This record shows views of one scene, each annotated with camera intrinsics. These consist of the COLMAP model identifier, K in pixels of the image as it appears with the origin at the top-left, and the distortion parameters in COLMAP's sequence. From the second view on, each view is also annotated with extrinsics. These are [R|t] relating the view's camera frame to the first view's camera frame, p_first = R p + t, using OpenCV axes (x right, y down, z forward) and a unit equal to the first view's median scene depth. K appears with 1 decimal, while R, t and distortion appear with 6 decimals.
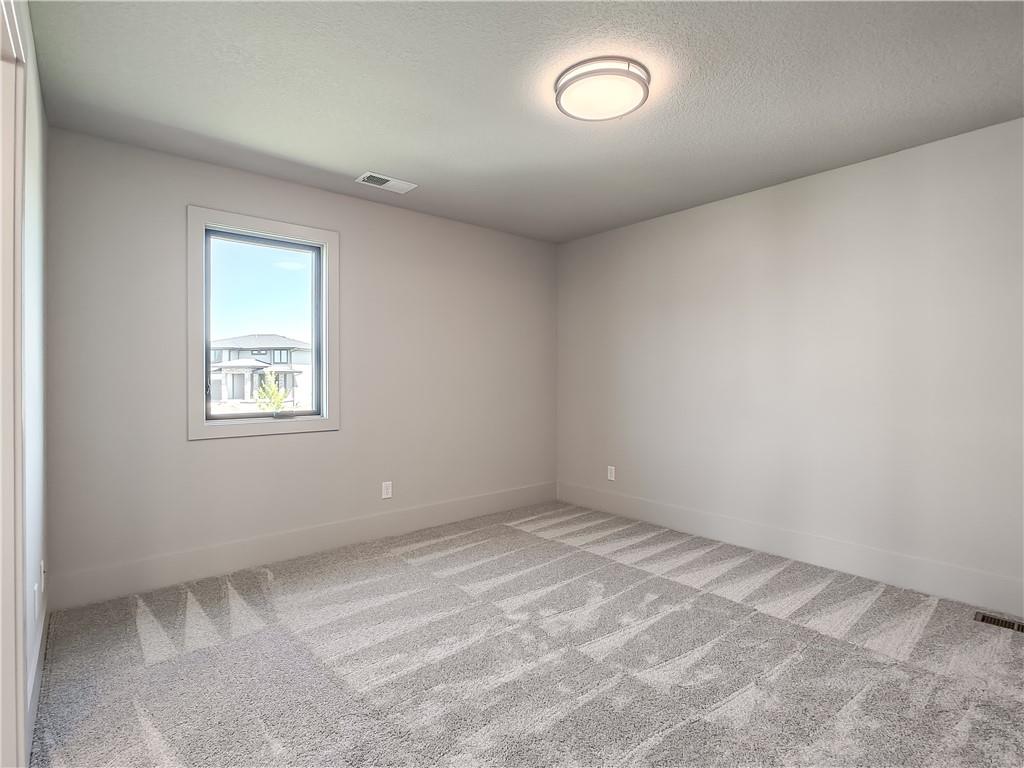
lens RADIAL K [[507.3, 0, 514.1], [0, 507.3, 386.4], [0, 0, 1]] dist [-0.008198, -0.000468]
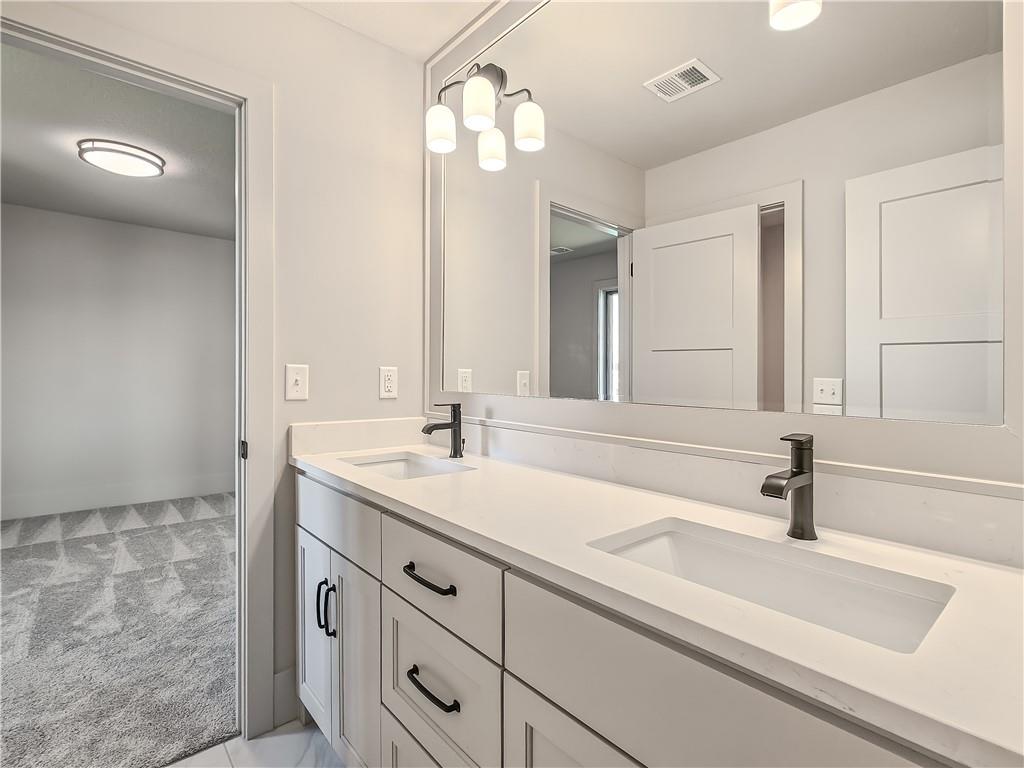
lens RADIAL K [[507.3, 0, 512.6], [0, 507.3, 378.2], [0, 0, 1]] dist [-0.008198, -0.000468]
pose [[0.024798, -0.015525, 0.999572, -0.862916], [0.009194, 0.999841, 0.015301, 0.002033], [-0.999650, 0.008811, 0.024937, -0.048180]]
